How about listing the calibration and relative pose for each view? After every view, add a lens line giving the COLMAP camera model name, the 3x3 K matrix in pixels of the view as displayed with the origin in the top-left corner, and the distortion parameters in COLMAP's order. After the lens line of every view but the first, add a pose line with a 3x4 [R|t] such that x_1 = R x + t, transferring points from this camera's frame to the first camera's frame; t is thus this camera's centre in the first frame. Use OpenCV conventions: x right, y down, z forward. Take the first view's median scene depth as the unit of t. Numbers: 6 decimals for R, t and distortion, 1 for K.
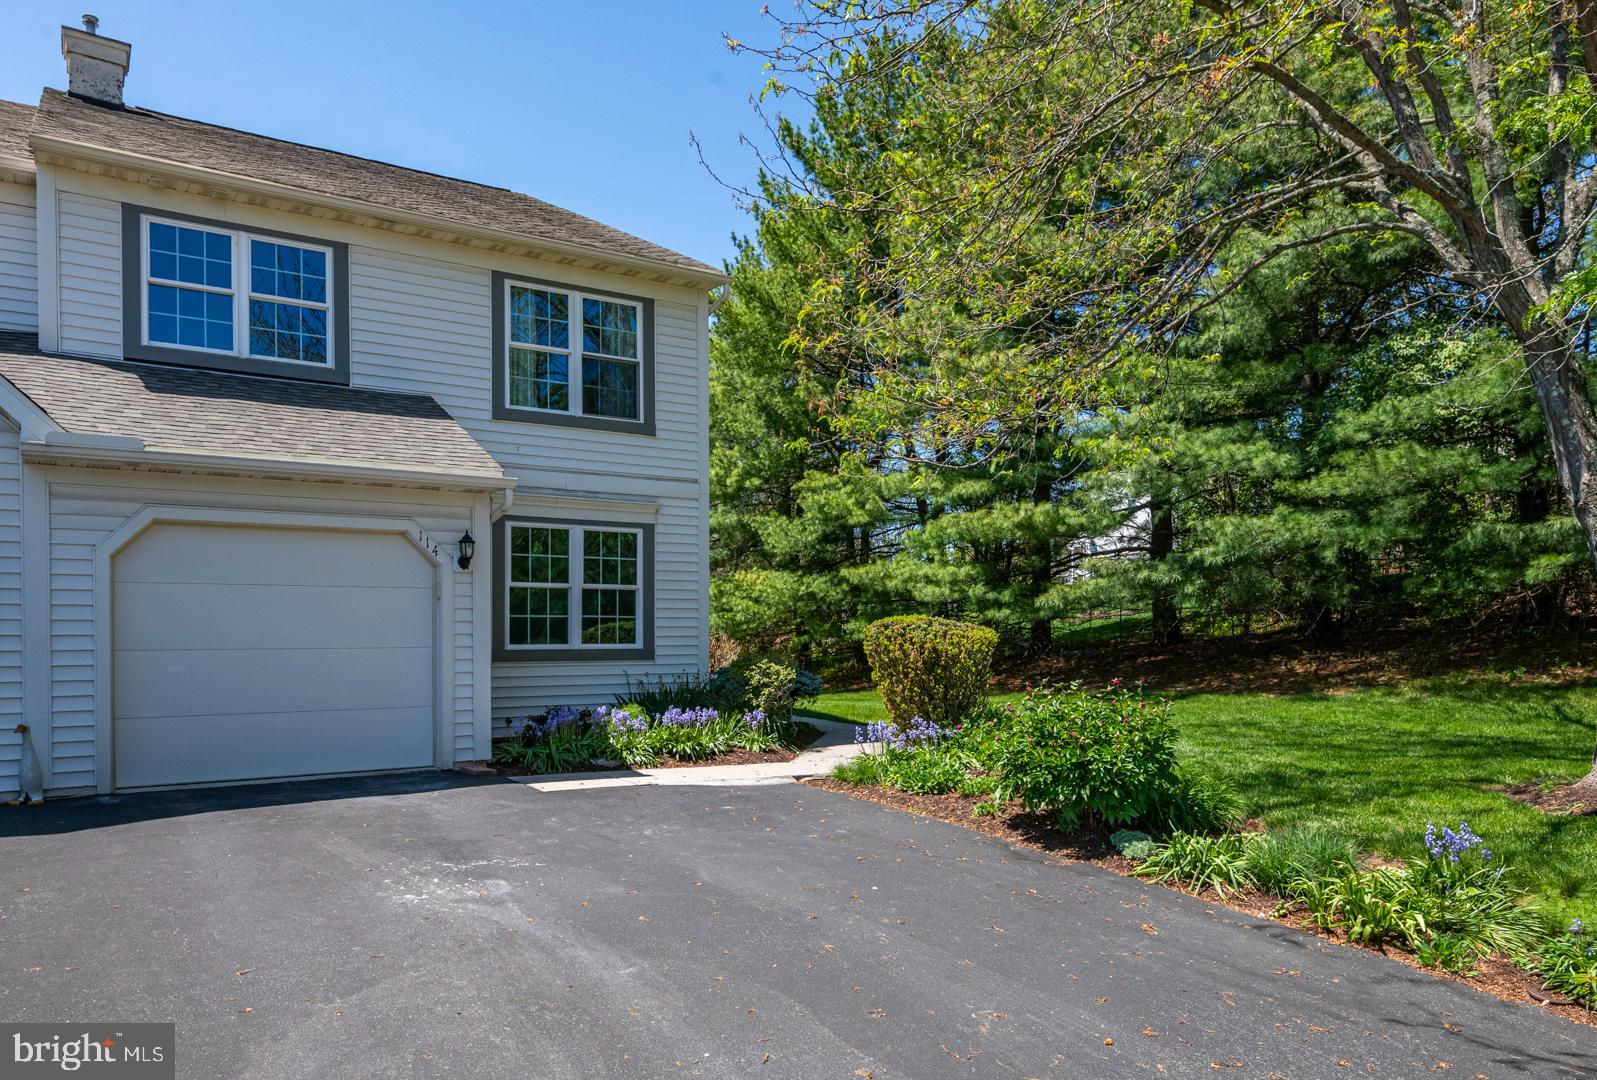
lens RADIAL K [[1003.9, 0, 798.1], [0, 1003.9, 636.6], [0, 0, 1]] dist [0.008935, -0.000943]
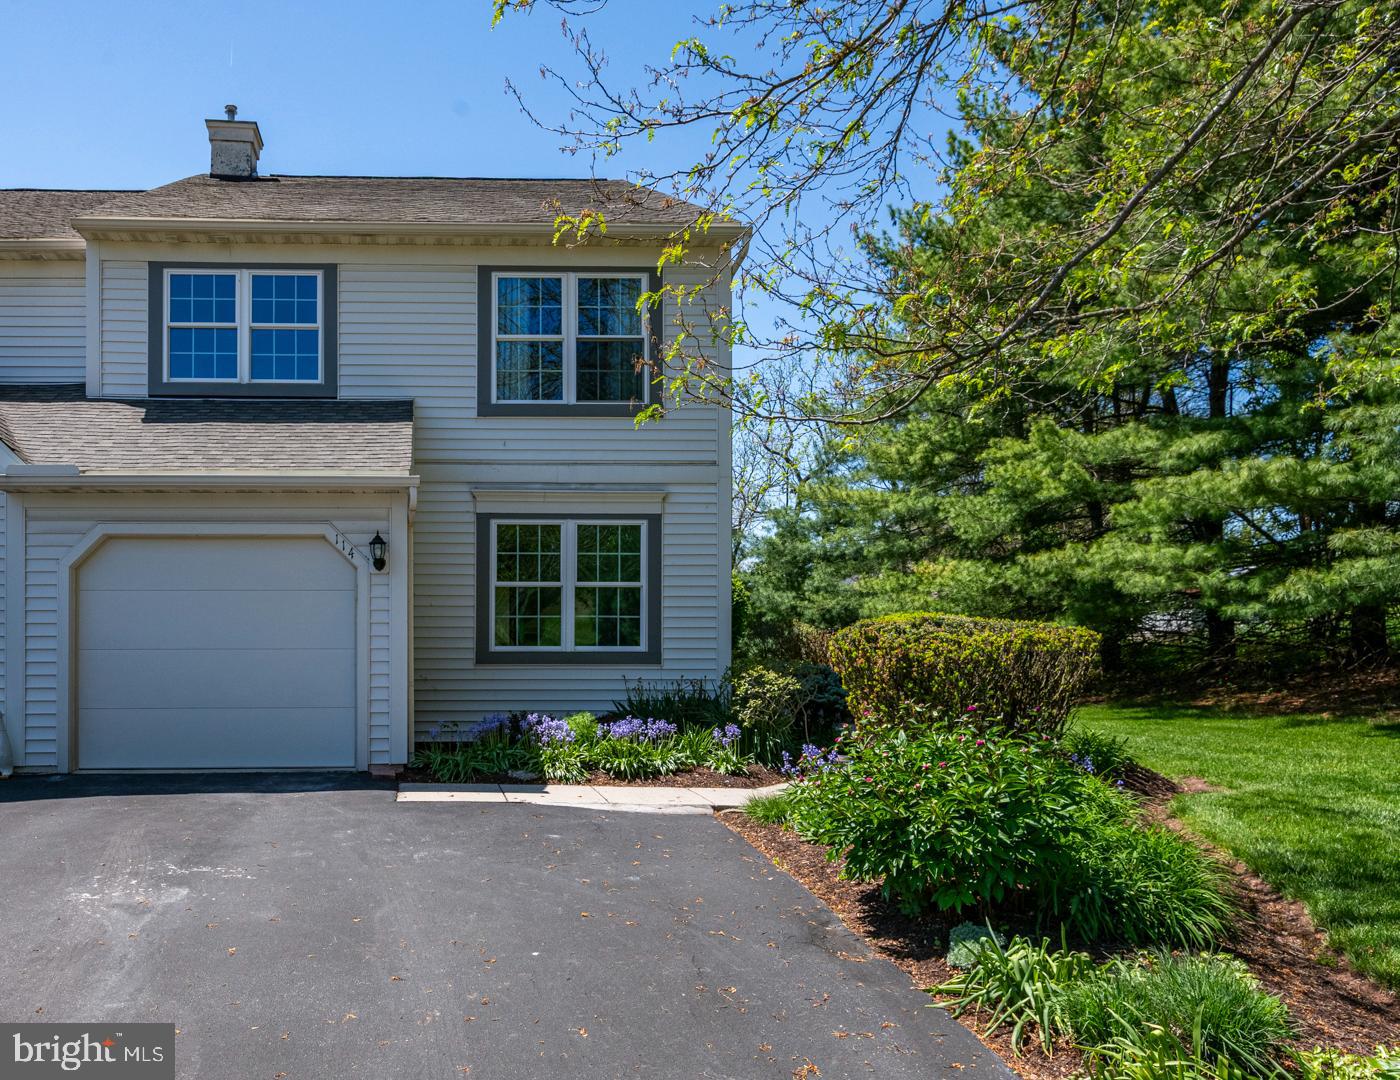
lens RADIAL K [[1061.0, 0, 699.4], [0, 1061.0, 620.2], [0, 0, 1]] dist [0.006164, 0.002601]
pose [[0.875950, -0.003159, -0.482392, 0.419725], [-0.003447, 0.999912, -0.012807, -0.005244], [0.482390, 0.012881, 0.875862, 0.216631]]
